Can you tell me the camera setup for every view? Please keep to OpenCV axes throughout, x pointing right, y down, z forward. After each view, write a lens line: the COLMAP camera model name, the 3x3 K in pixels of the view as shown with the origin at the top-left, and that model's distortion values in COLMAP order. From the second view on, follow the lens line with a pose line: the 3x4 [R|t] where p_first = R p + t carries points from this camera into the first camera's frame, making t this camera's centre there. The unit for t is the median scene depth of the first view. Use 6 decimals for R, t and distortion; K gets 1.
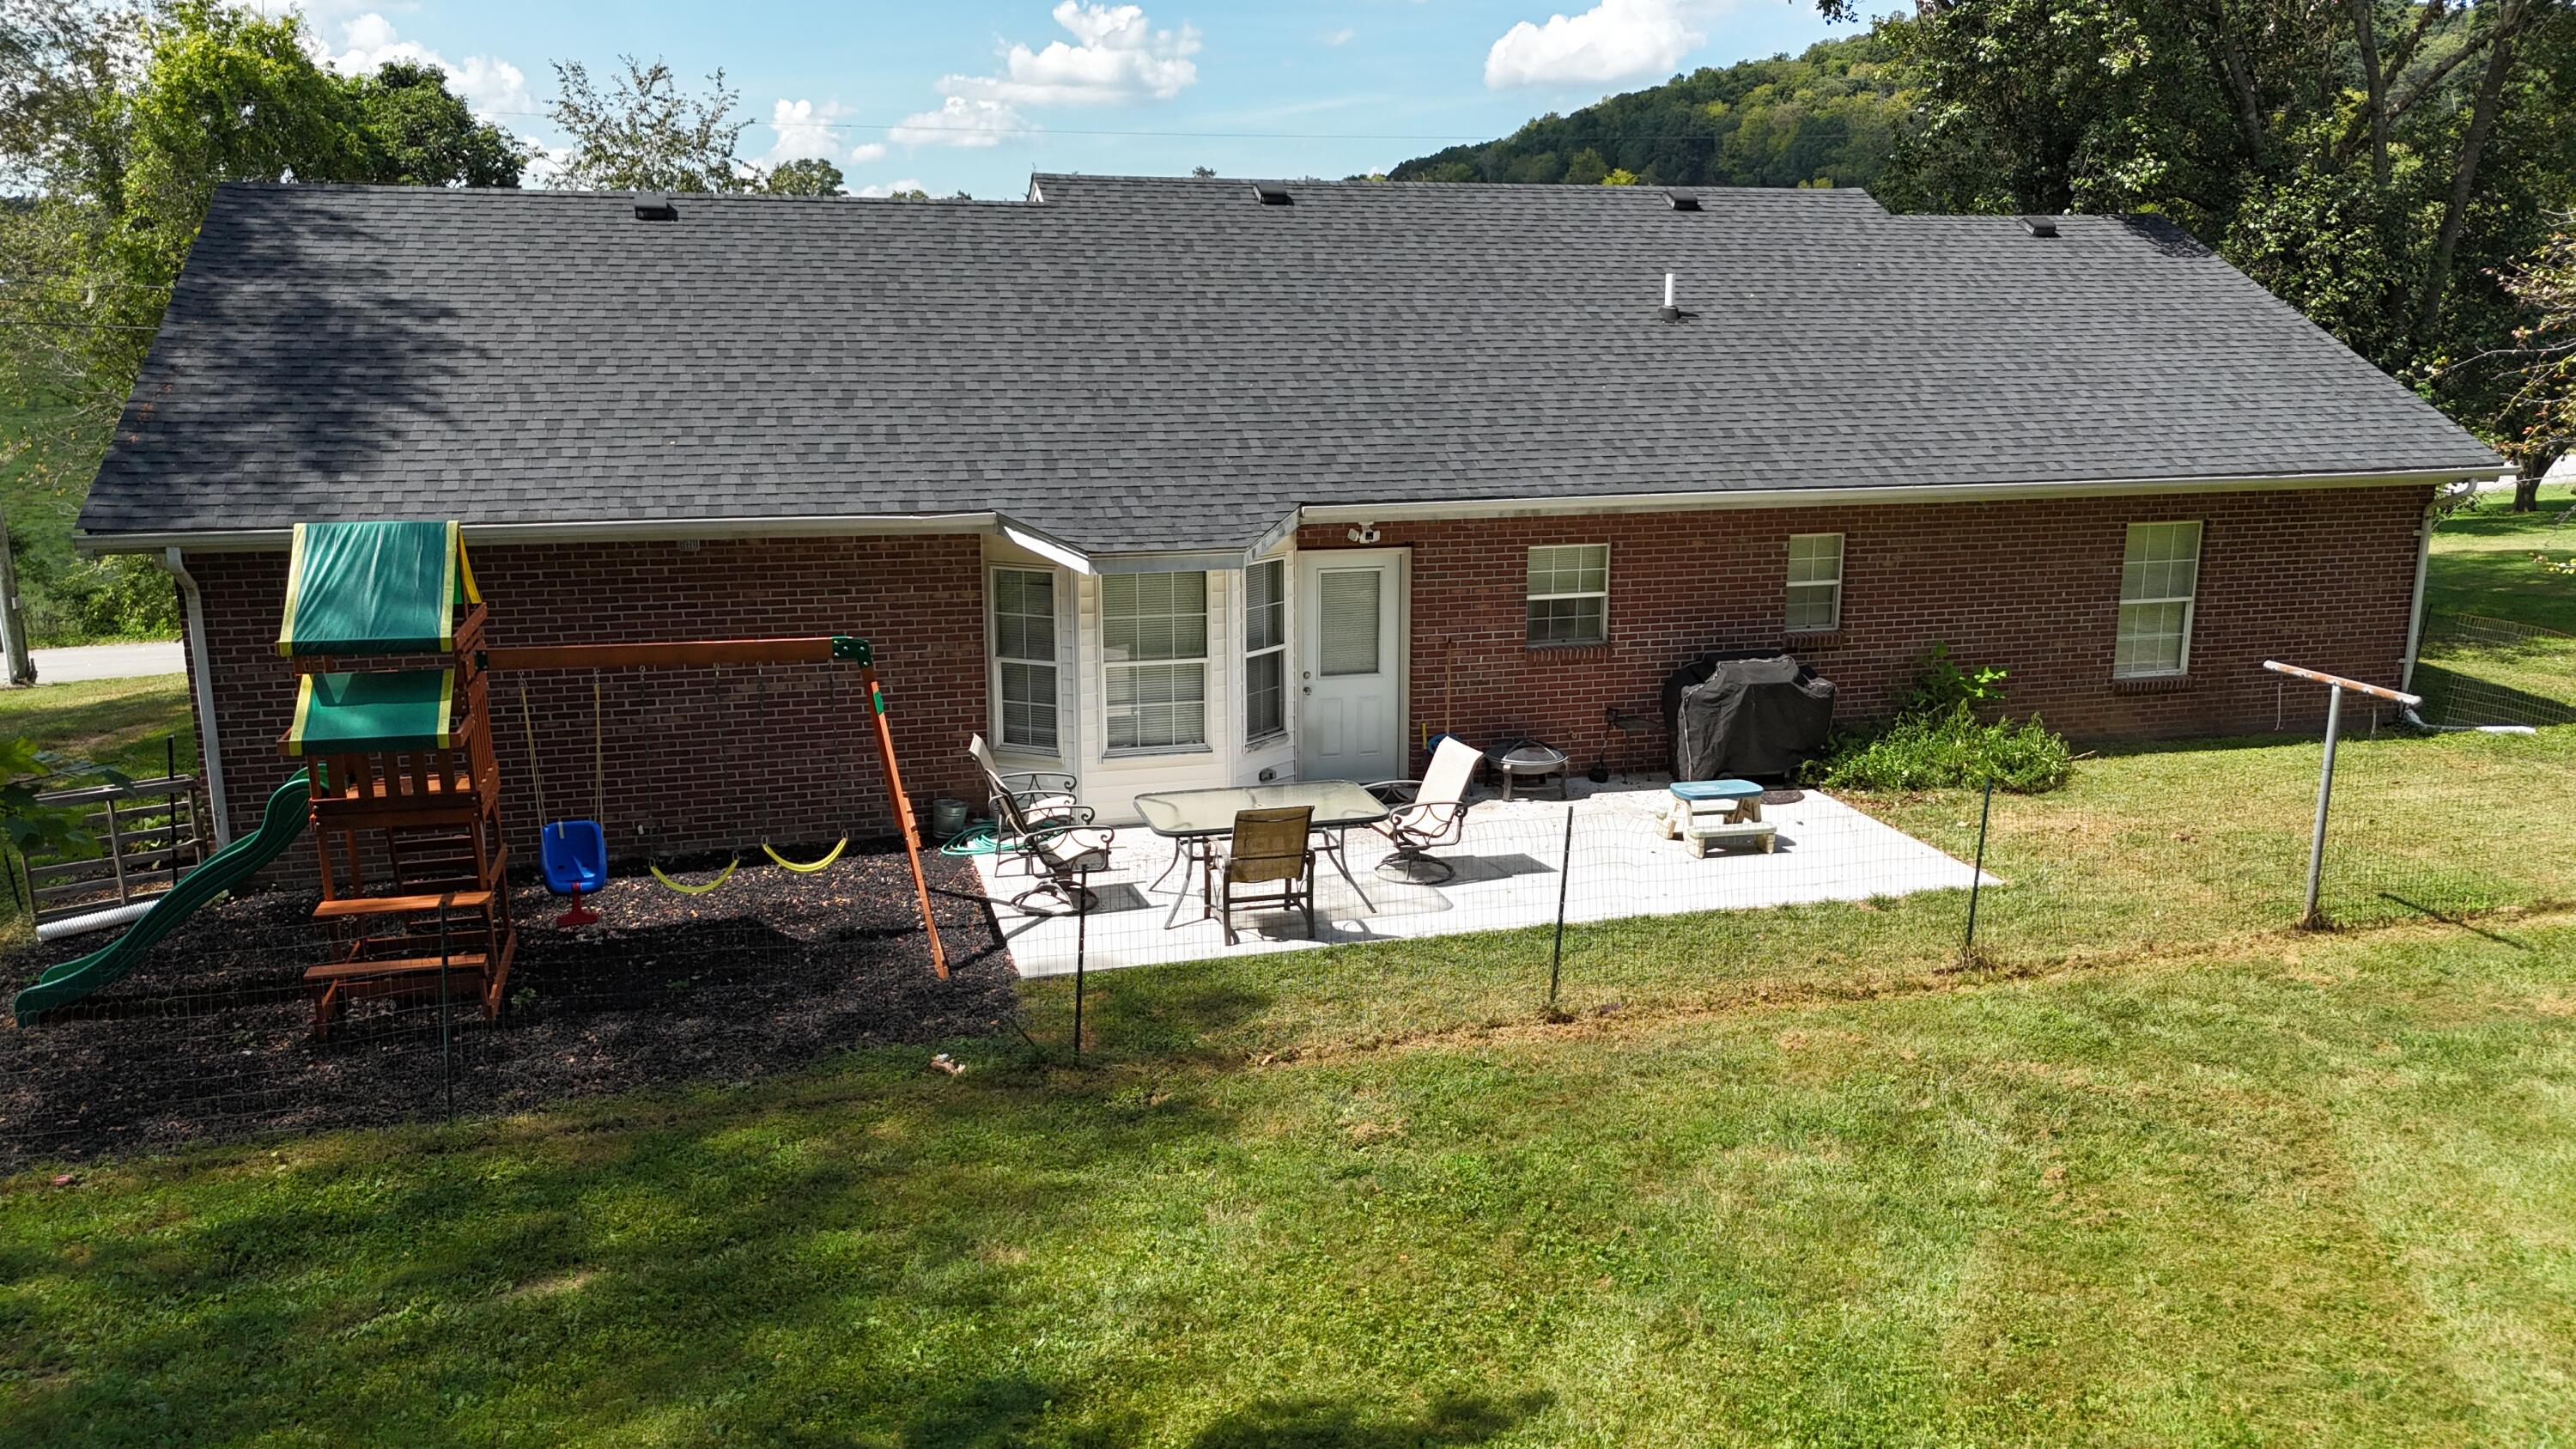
lens RADIAL K [[1893.6, 0, 1288.0], [0, 1893.6, 724.5], [0, 0, 1]] dist [0.100291, -0.102706]
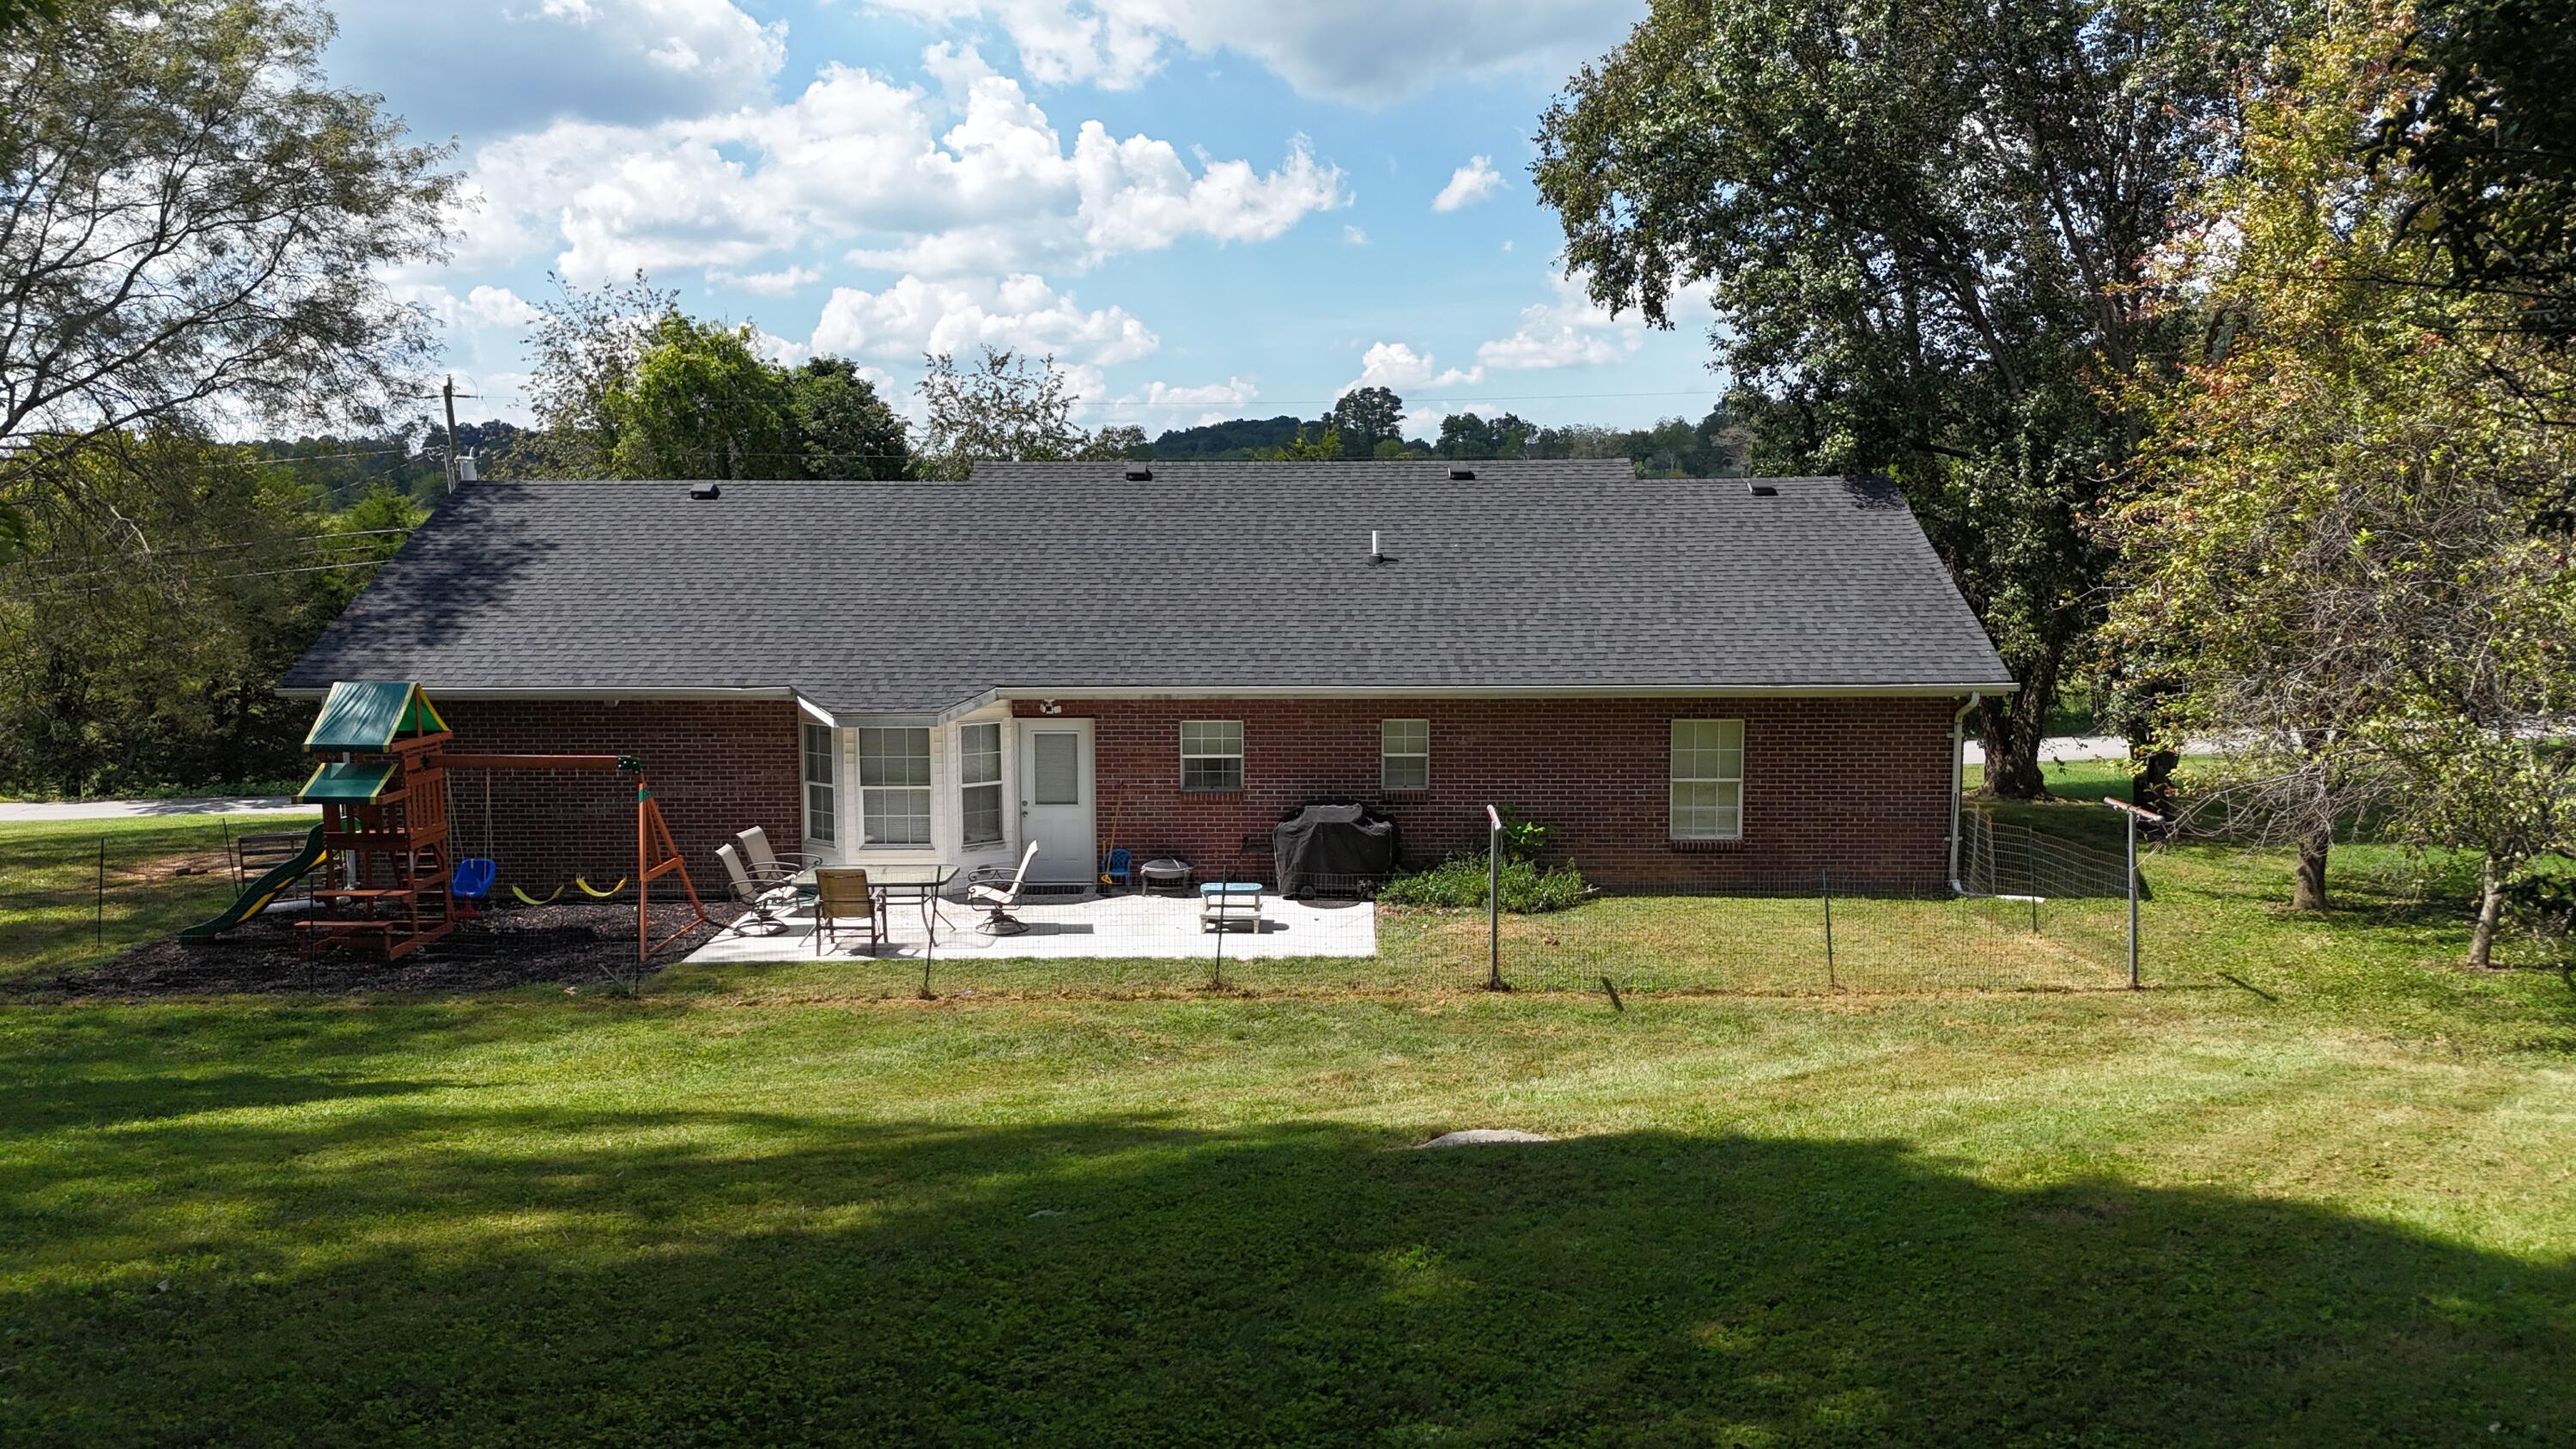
lens RADIAL K [[1893.6, 0, 1288.0], [0, 1893.6, 724.5], [0, 0, 1]] dist [0.100291, -0.102706]
pose [[0.960543, 0.025867, -0.276925, 0.606913], [-0.055819, 0.993337, -0.100826, 0.049326], [0.272472, 0.112306, 0.955587, -0.348276]]
